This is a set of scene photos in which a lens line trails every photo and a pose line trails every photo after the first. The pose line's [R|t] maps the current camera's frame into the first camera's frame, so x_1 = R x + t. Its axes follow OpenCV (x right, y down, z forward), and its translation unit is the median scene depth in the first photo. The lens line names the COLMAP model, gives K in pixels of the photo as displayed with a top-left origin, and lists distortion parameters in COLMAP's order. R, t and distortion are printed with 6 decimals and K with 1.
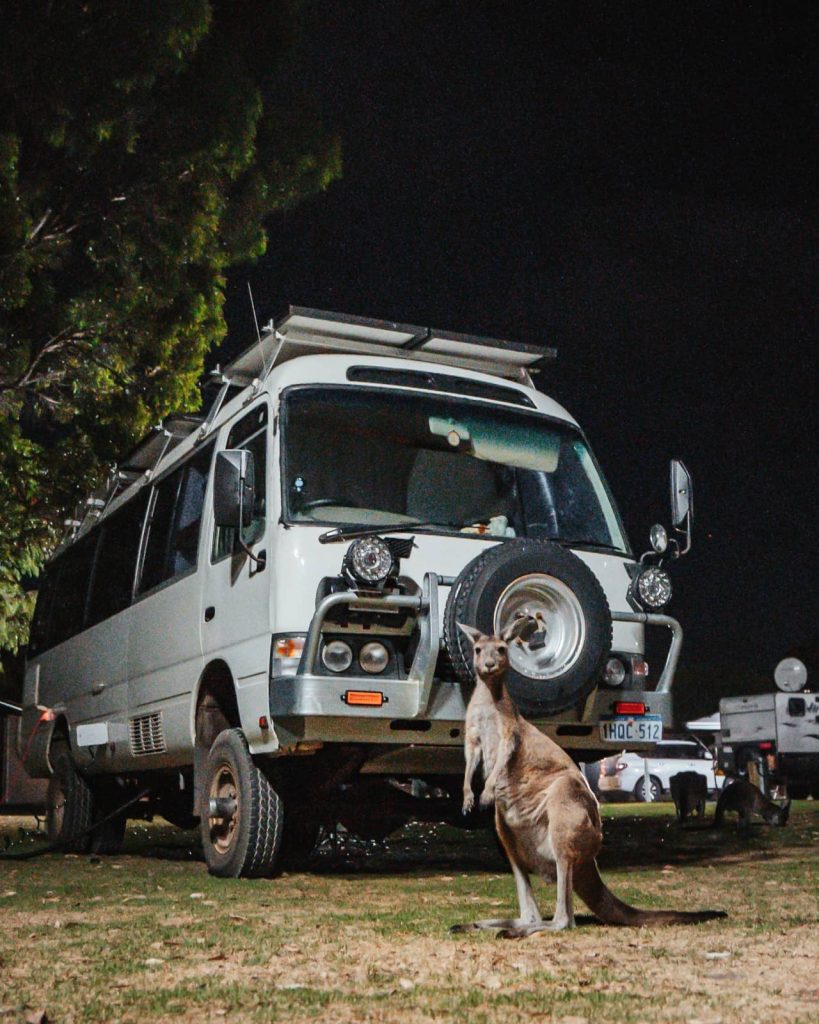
lens RADIAL K [[1377.5, 0, 409.3], [0, 1377.5, 542.8], [0, 0, 1]] dist [-0.008387, -0.036226]
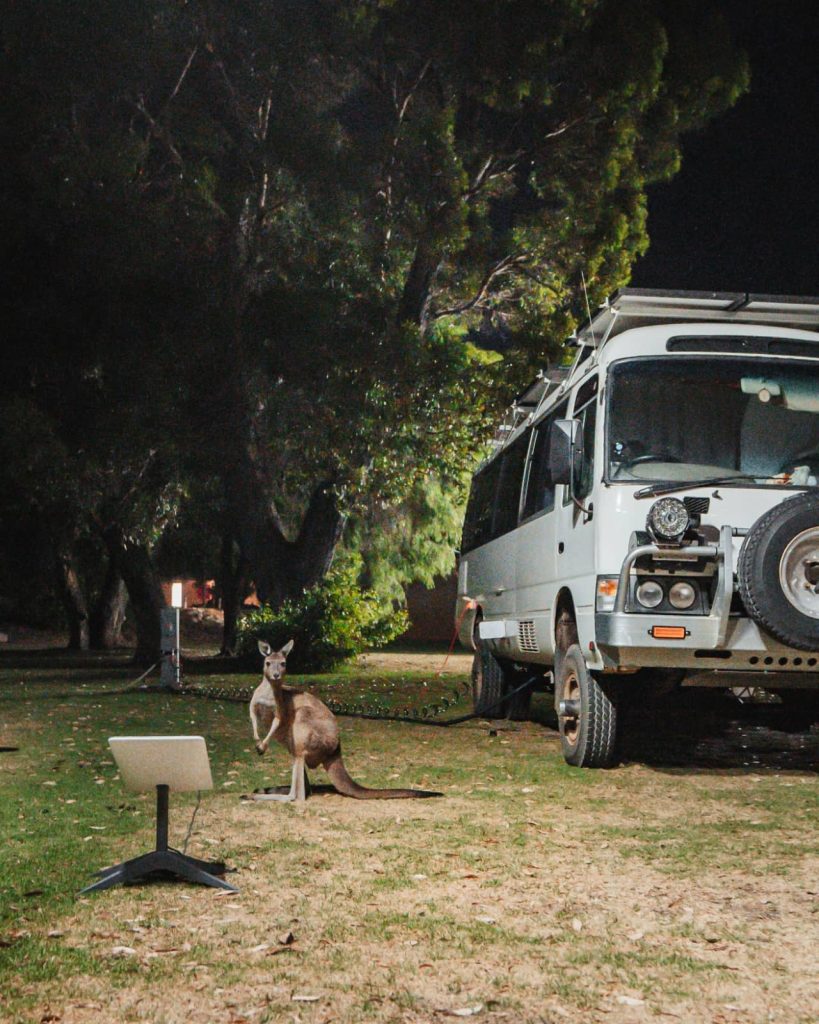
lens RADIAL K [[1205.5, 0, 409.5], [0, 1205.5, 512.0], [0, 0, 1]] dist [-0.007269, 0.014069]
pose [[0.935761, -0.012358, -0.352418, 0.110700], [0.042379, 0.996084, 0.077597, -0.071641], [0.350079, -0.087547, 0.932620, -0.039518]]
